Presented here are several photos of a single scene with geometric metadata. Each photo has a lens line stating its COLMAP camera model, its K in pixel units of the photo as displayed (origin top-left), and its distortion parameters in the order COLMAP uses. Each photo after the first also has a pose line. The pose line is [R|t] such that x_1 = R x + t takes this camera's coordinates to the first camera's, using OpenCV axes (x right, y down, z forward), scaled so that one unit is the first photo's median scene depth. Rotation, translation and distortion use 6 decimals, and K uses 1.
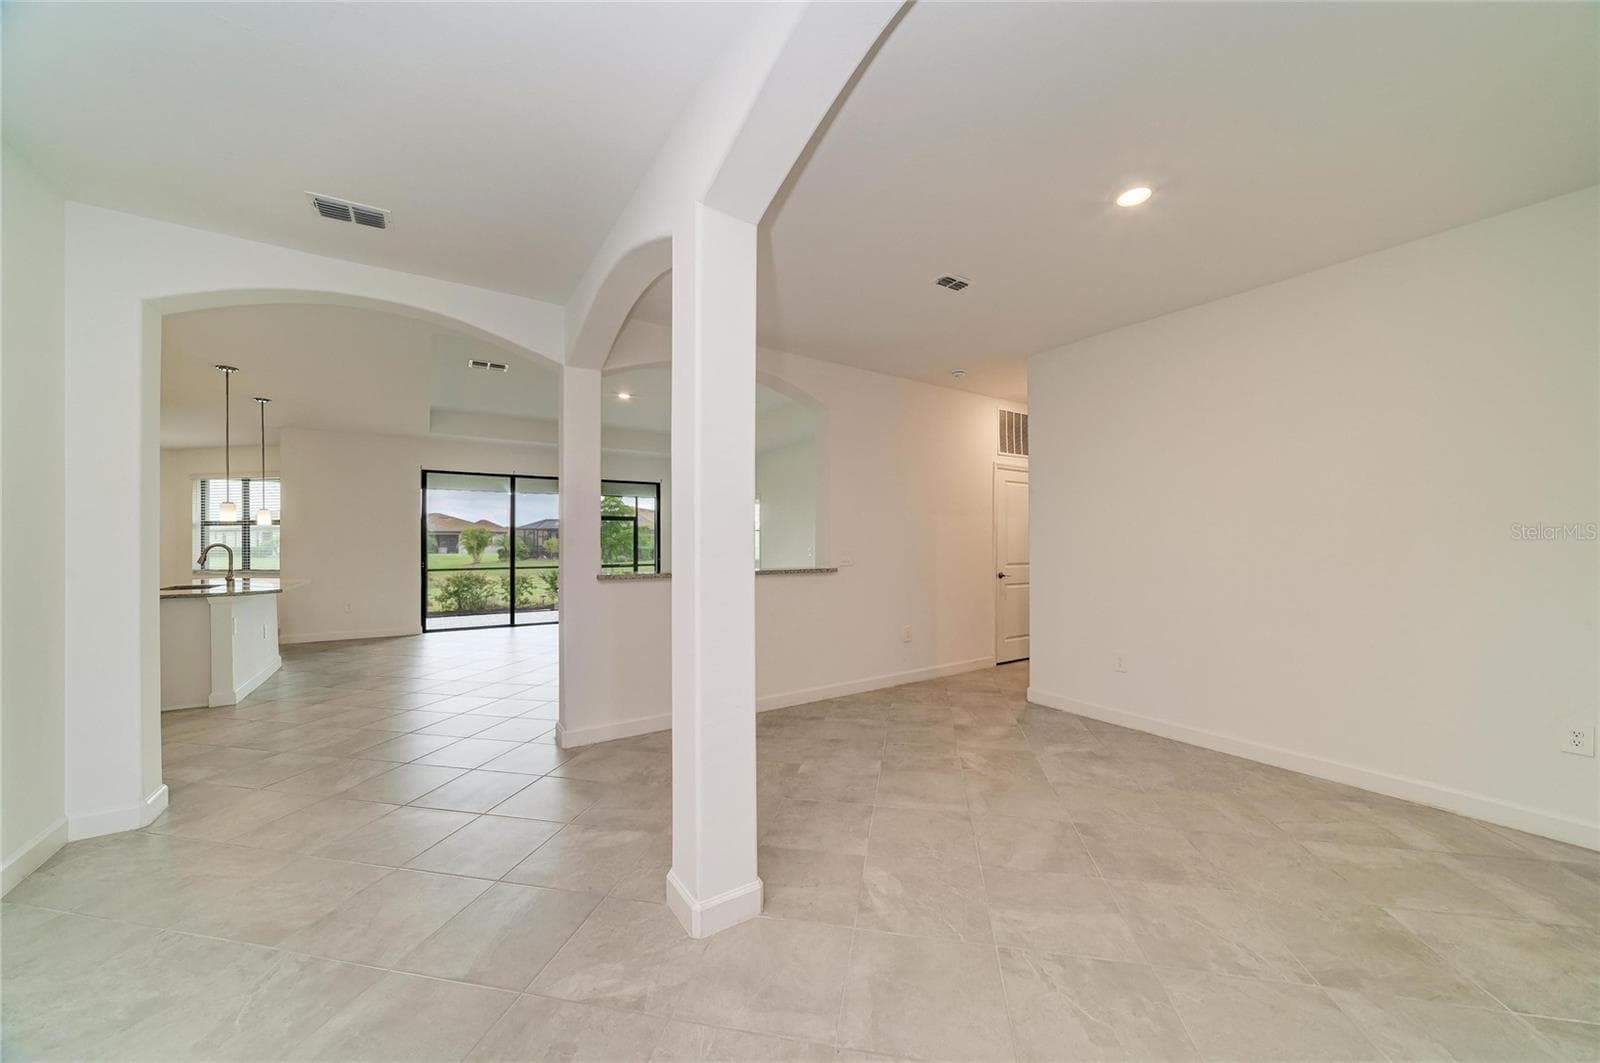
lens RADIAL K [[581.2, 0, 799.4], [0, 581.2, 539.8], [0, 0, 1]] dist [-0.006334, 0.000431]
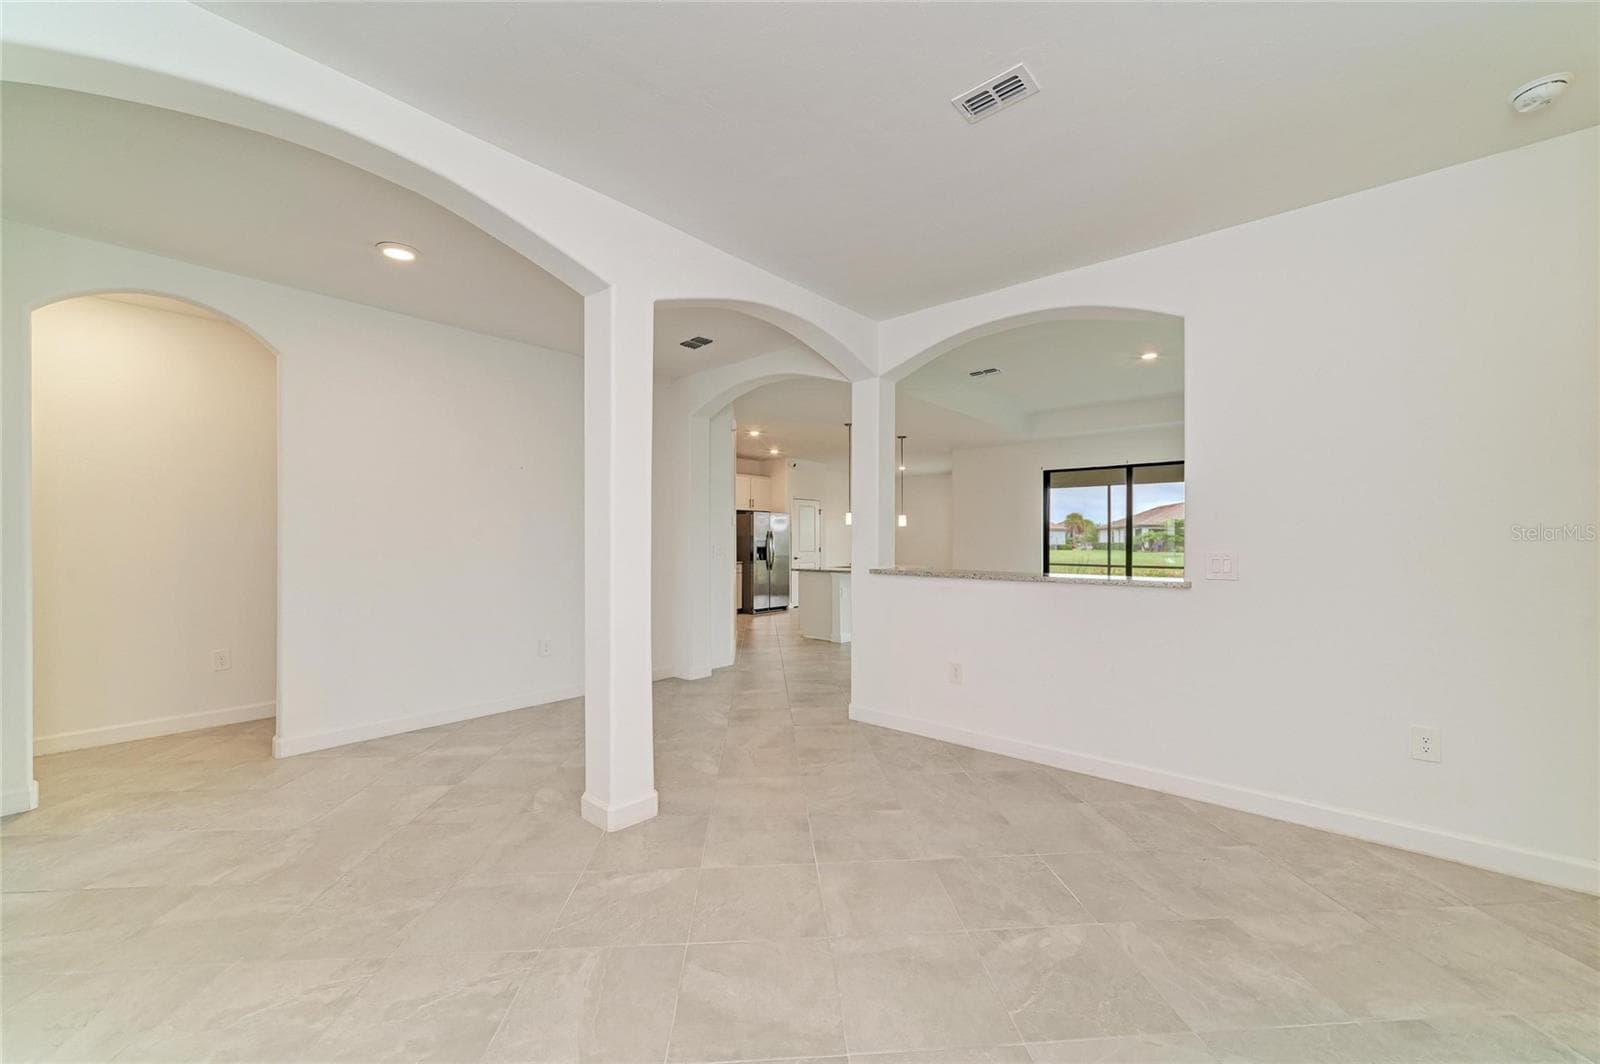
lens RADIAL K [[607.4, 0, 795.6], [0, 607.4, 541.8], [0, 0, 1]] dist [-0.007133, 0.000254]
pose [[0.256699, 0.006107, -0.966472, 0.710299], [0.002136, 0.999974, 0.006886, 0.002083], [0.966489, -0.003832, 0.256679, 0.572851]]
